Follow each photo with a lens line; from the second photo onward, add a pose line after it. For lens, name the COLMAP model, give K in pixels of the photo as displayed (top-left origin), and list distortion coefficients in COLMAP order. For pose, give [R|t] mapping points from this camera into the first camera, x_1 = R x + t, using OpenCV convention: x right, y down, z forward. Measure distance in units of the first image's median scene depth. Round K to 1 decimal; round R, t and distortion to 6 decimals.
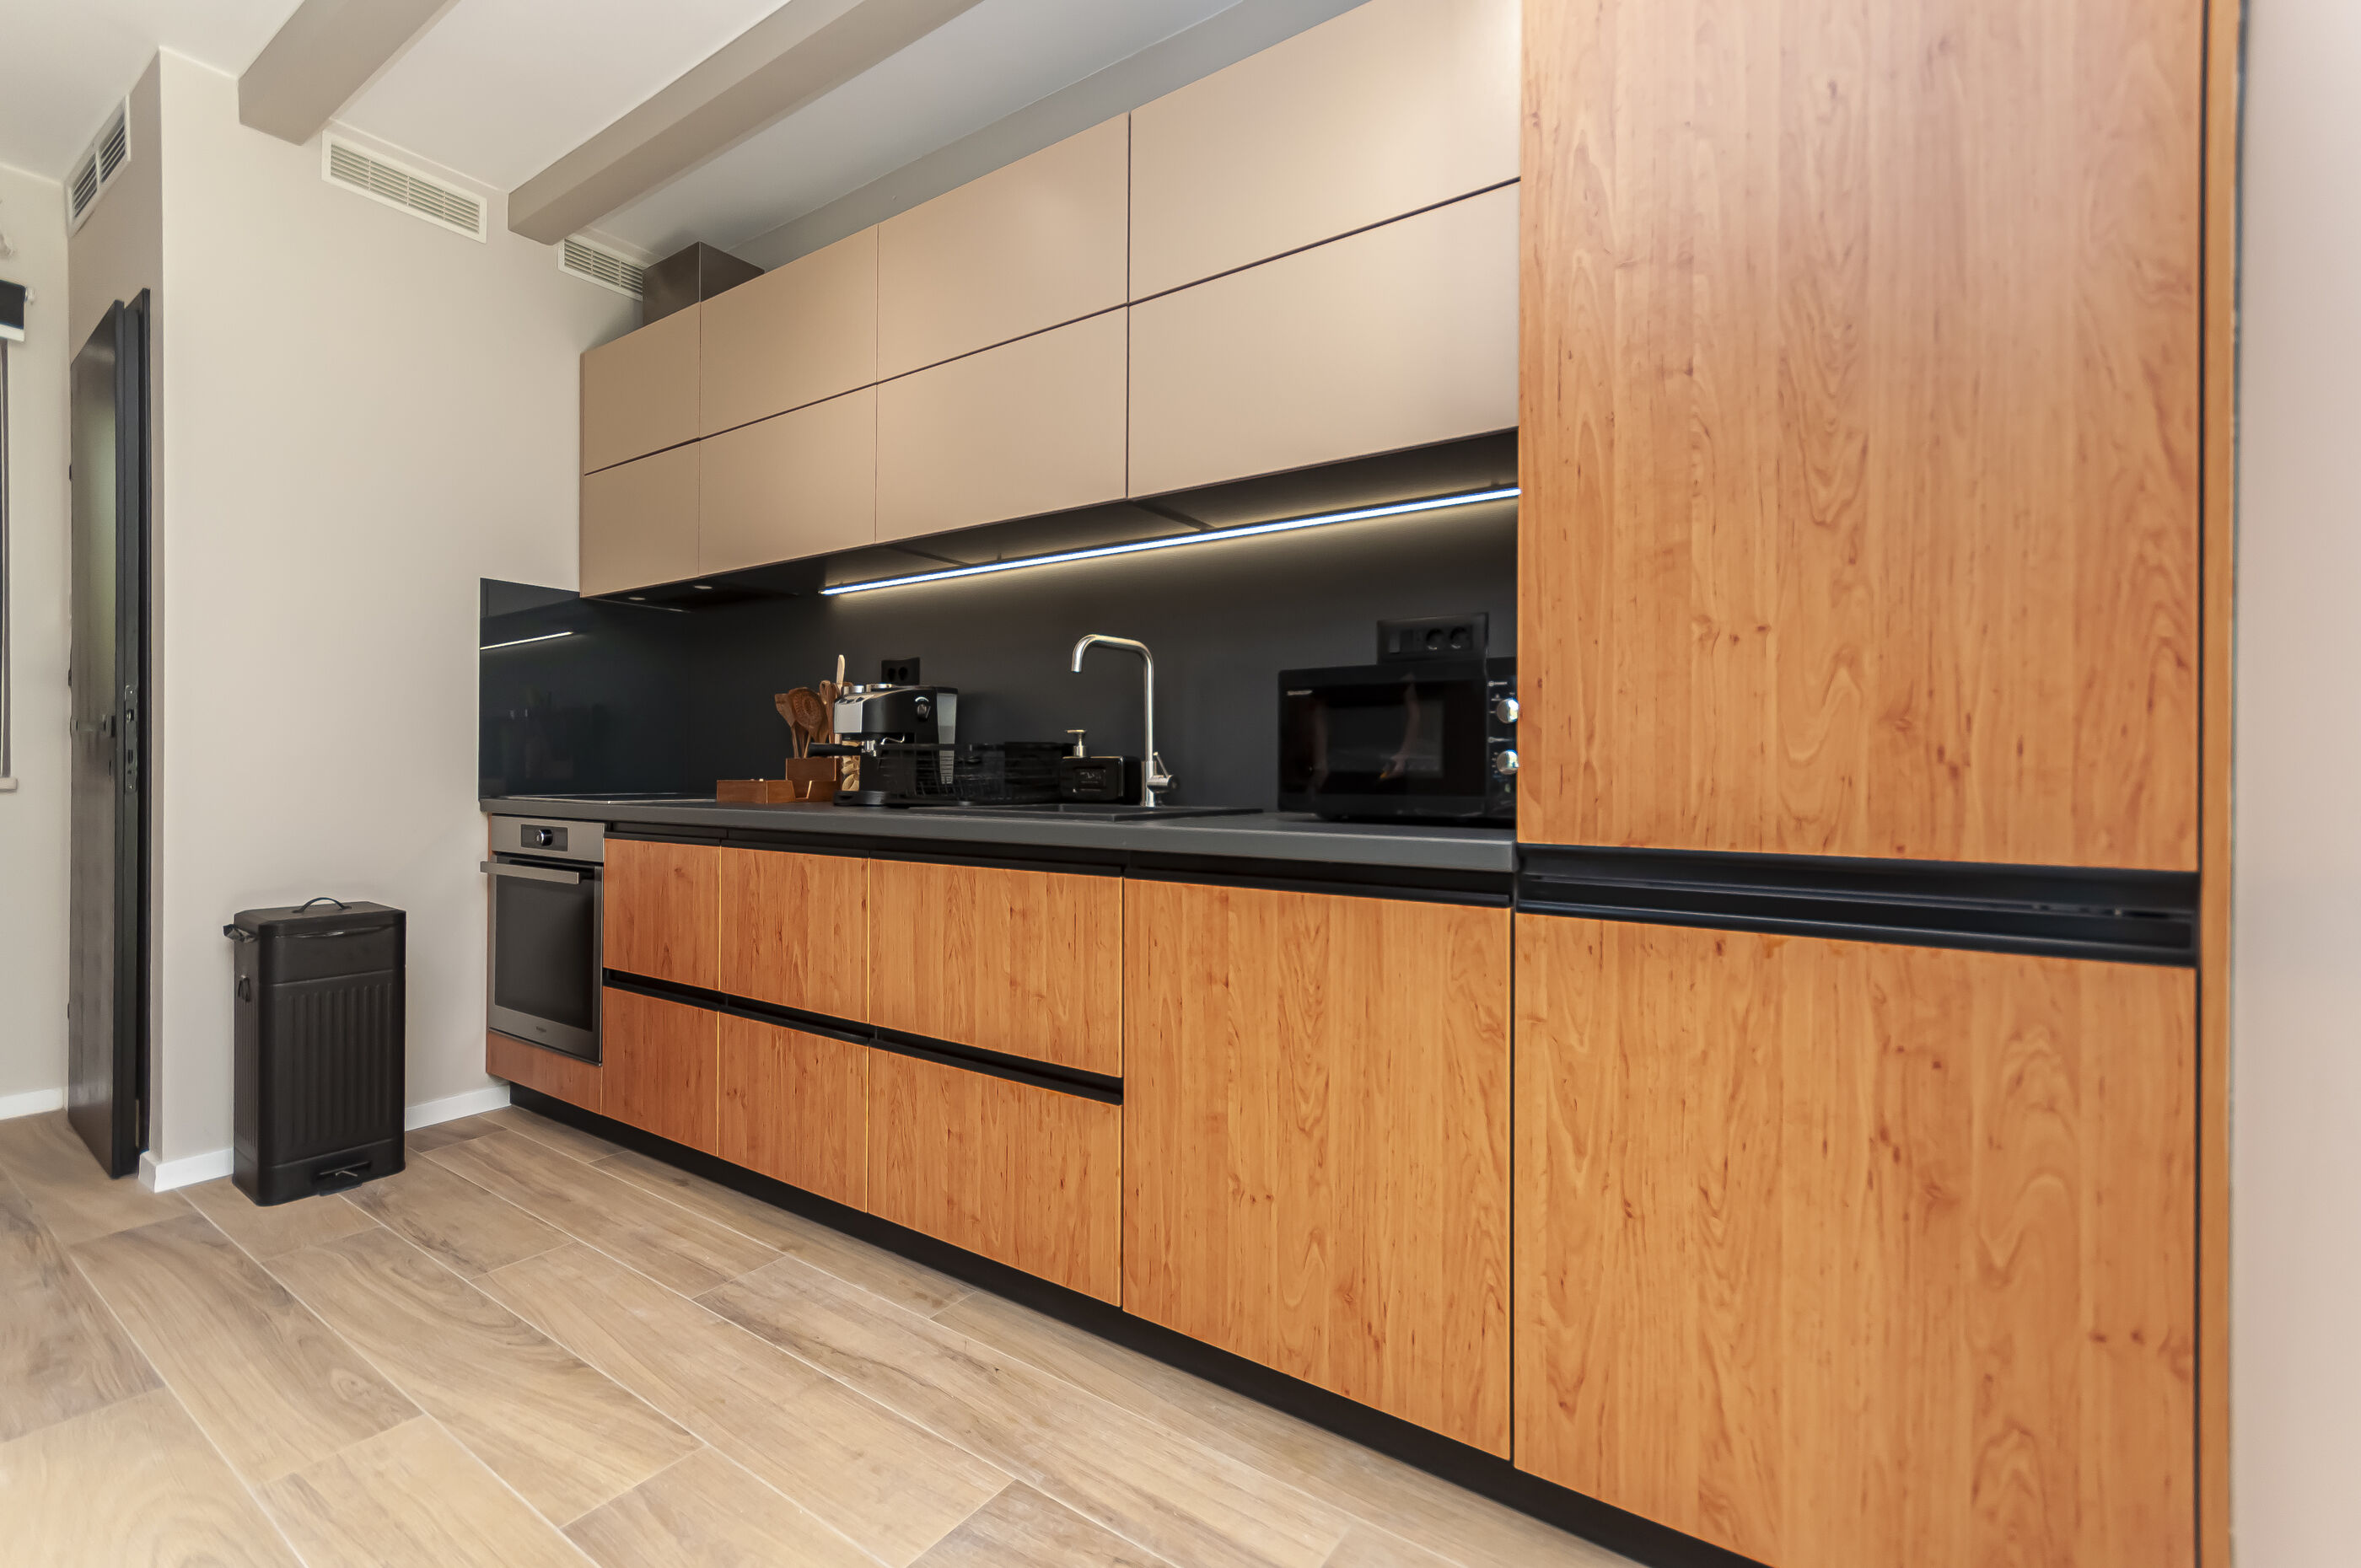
lens RADIAL K [[1052.6, 0, 1194.5], [0, 1052.6, 785.1], [0, 0, 1]] dist [0.007202, -0.000582]
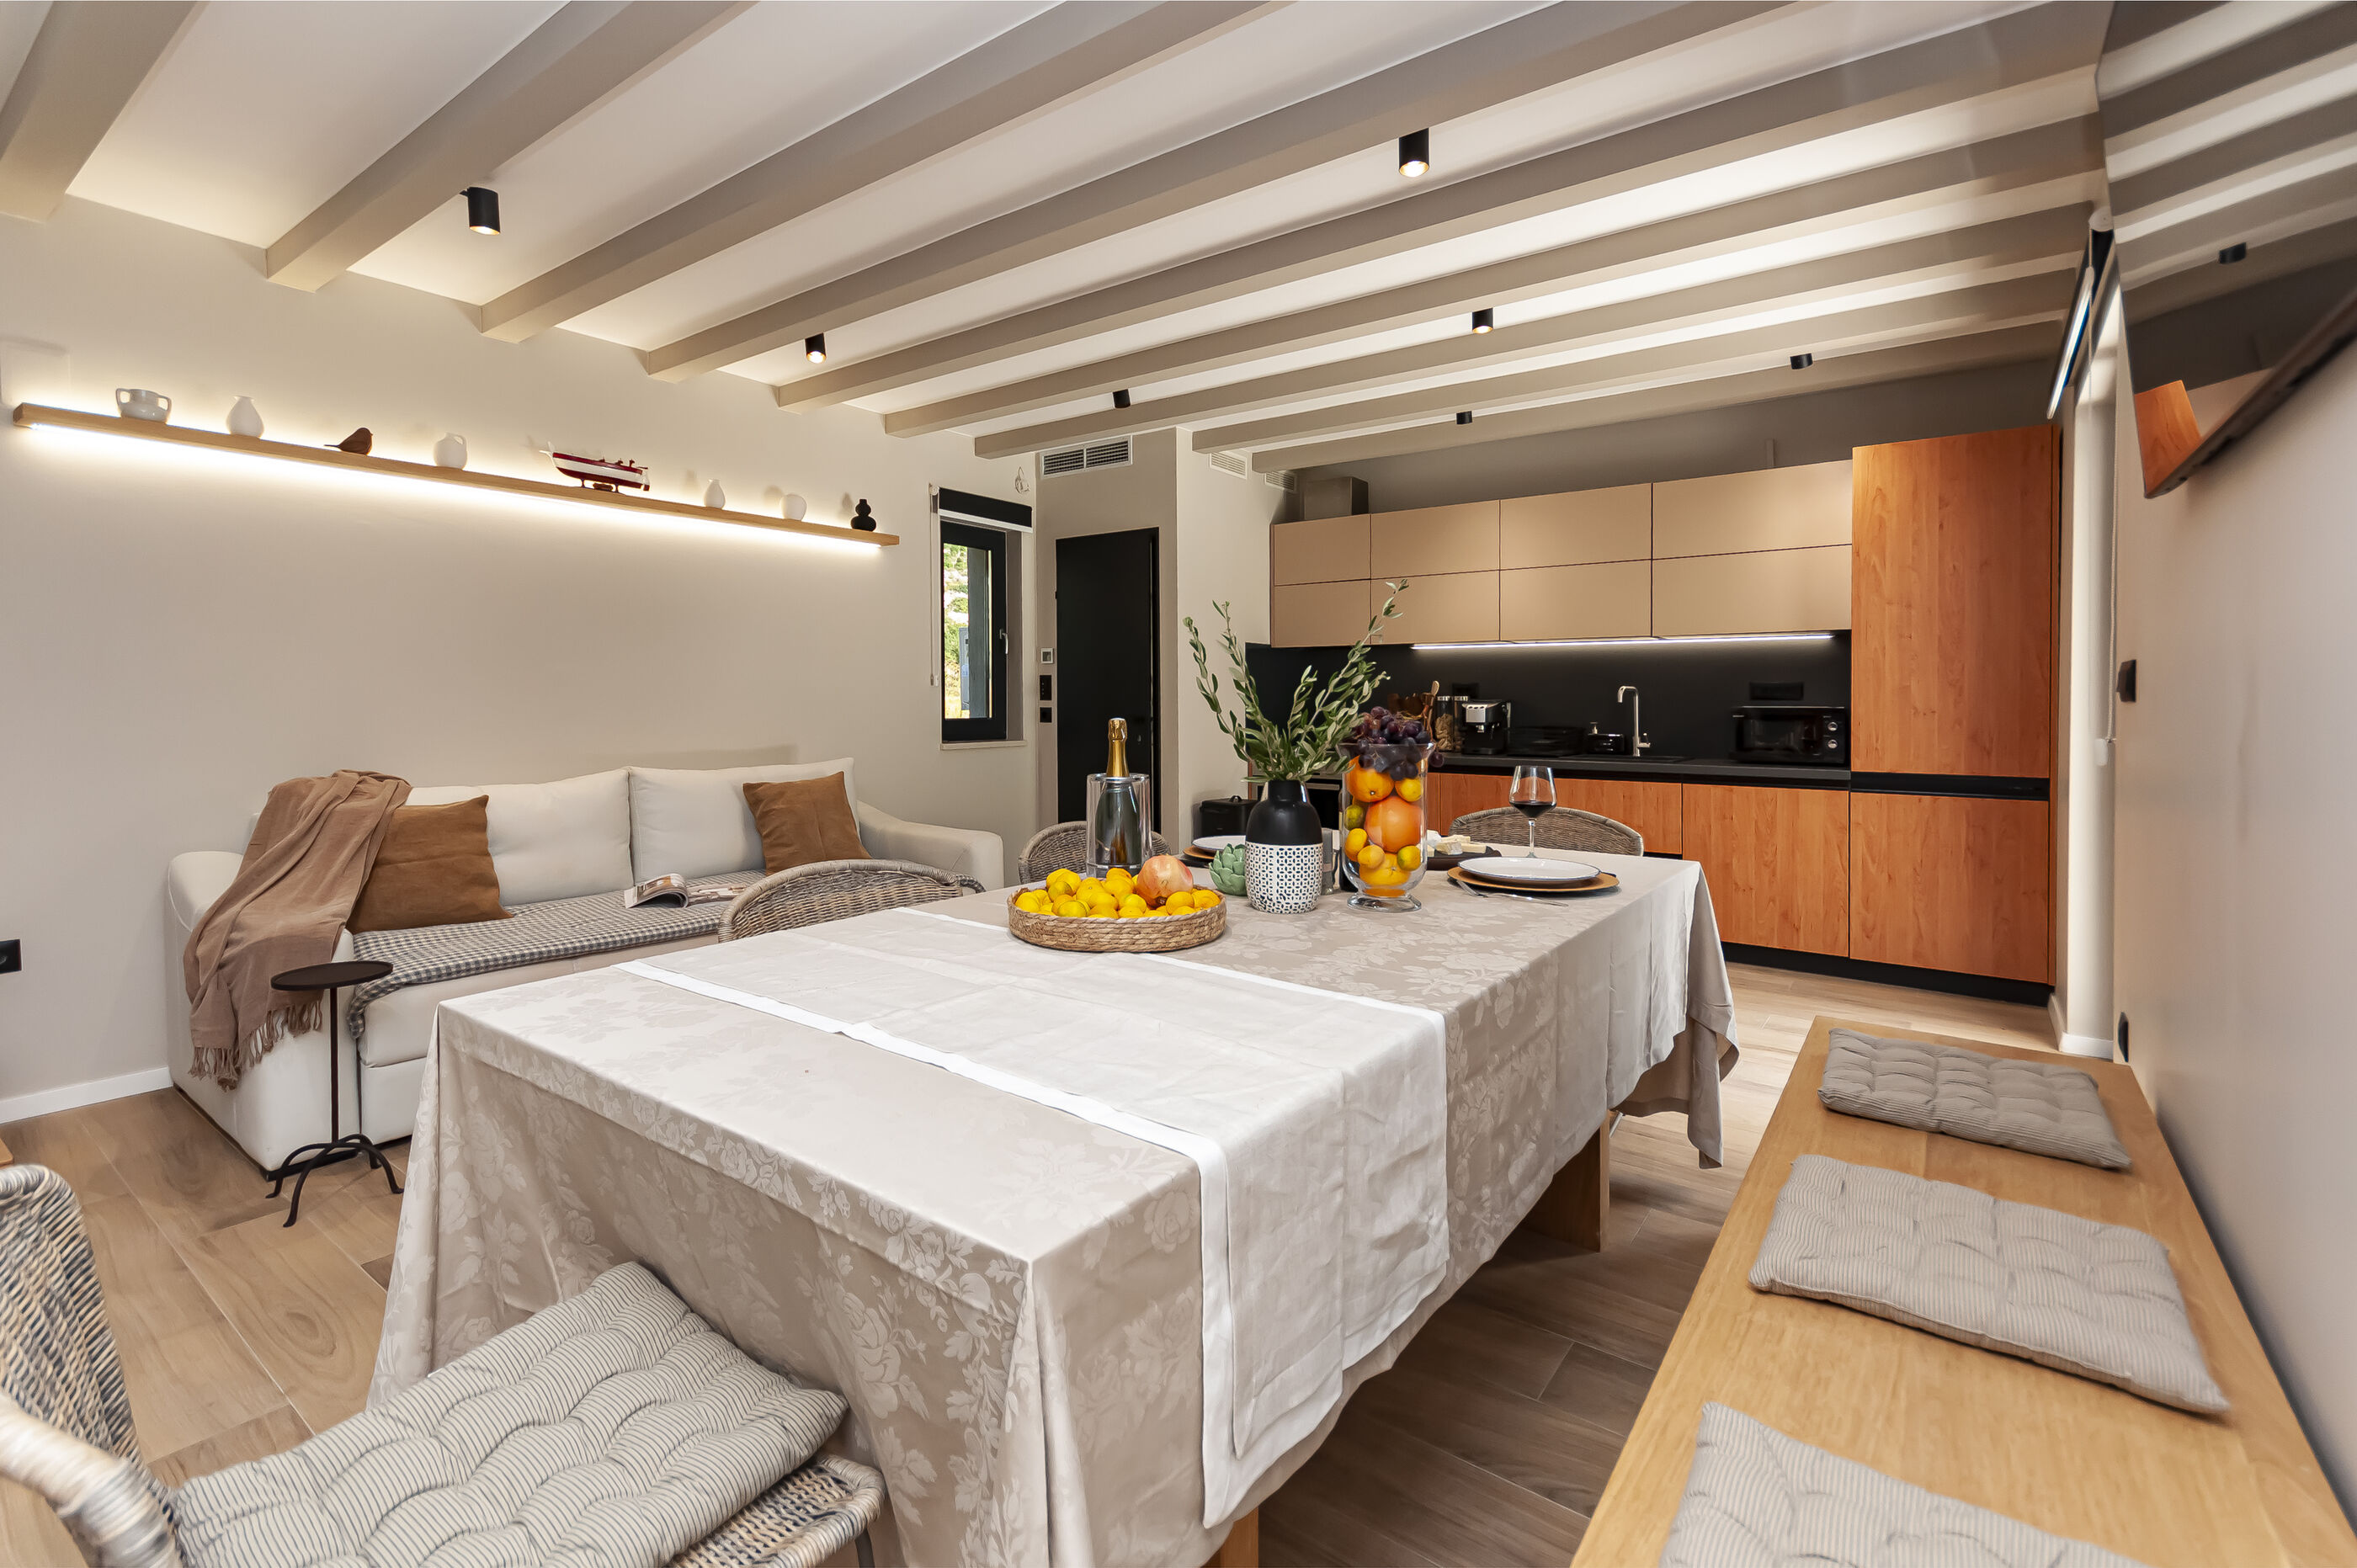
lens RADIAL K [[1050.9, 0, 1149.7], [0, 1050.9, 724.4], [0, 0, 1]] dist [0.007202, -0.000582]
pose [[0.998447, -0.001299, -0.055701, -1.681513], [0.001690, 0.999974, 0.006970, -0.116833], [0.055691, -0.007054, 0.998423, -2.389558]]
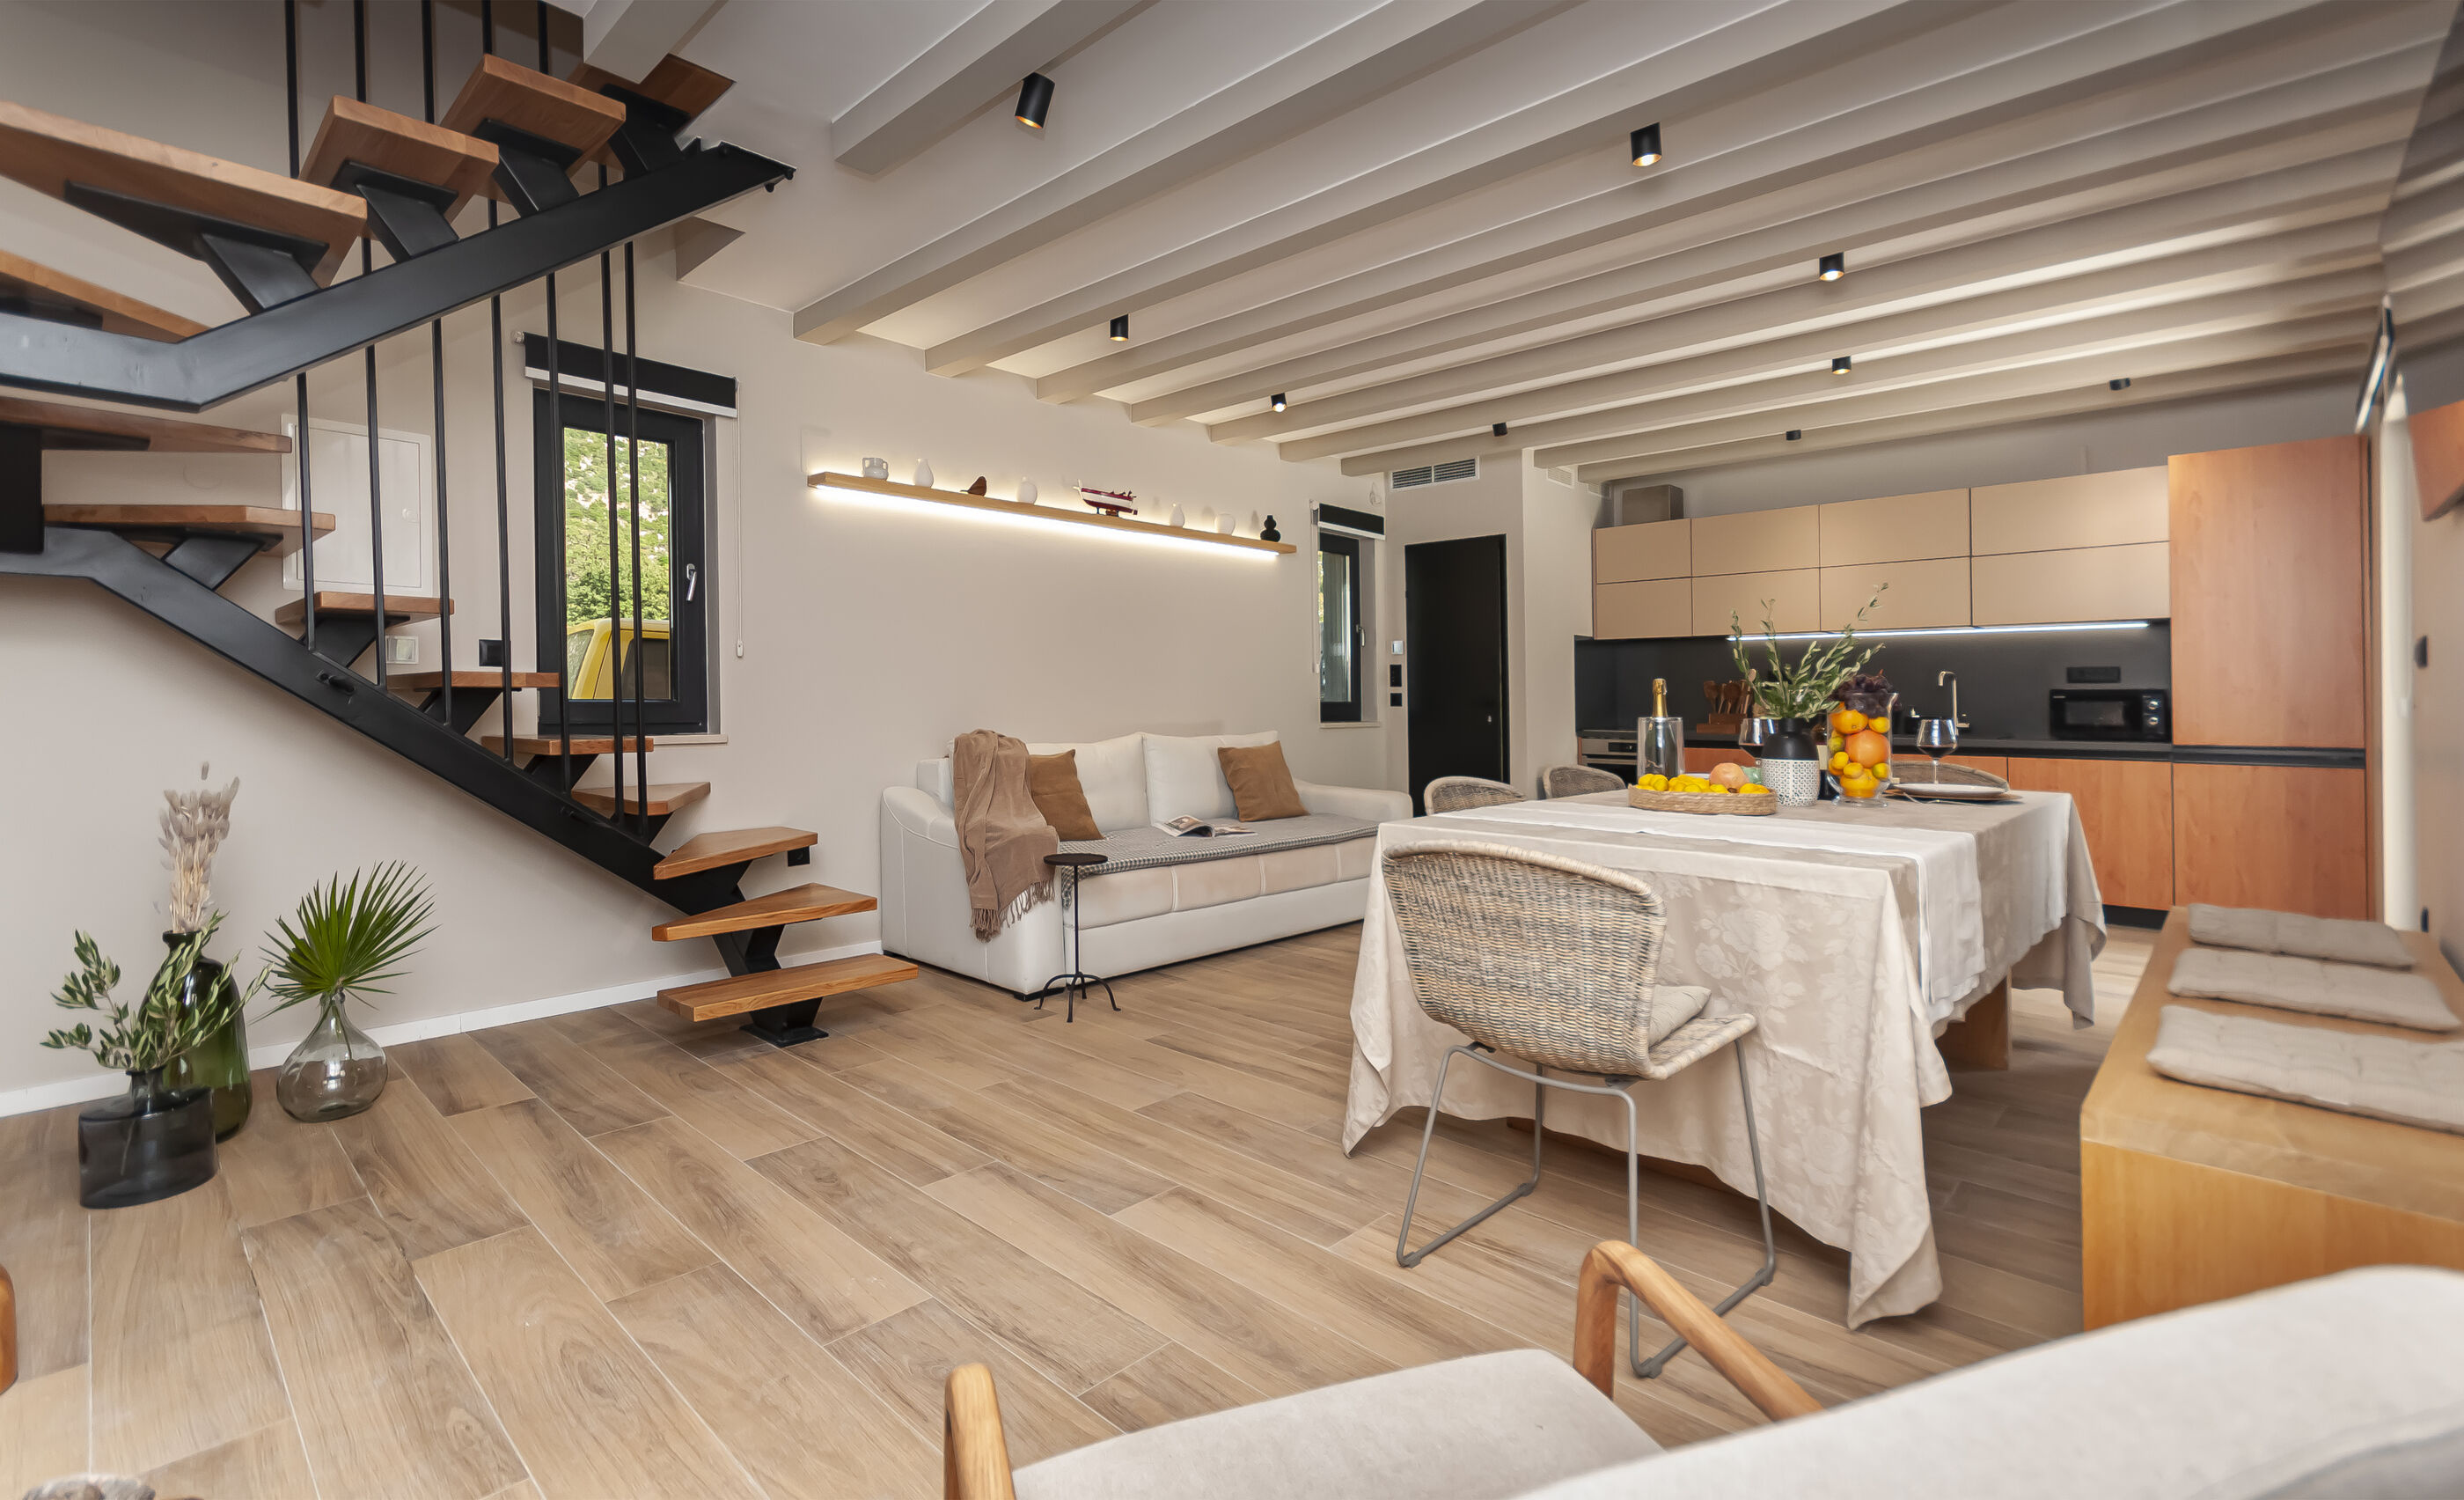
lens RADIAL K [[1105.4, 0, 1223.8], [0, 1105.4, 697.2], [0, 0, 1]] dist [0.003937, 0.000259]
pose [[0.987984, -0.004106, -0.154500, -2.347272], [0.000878, 0.999780, -0.020958, -0.029258], [0.154552, 0.020571, 0.987771, -3.311303]]
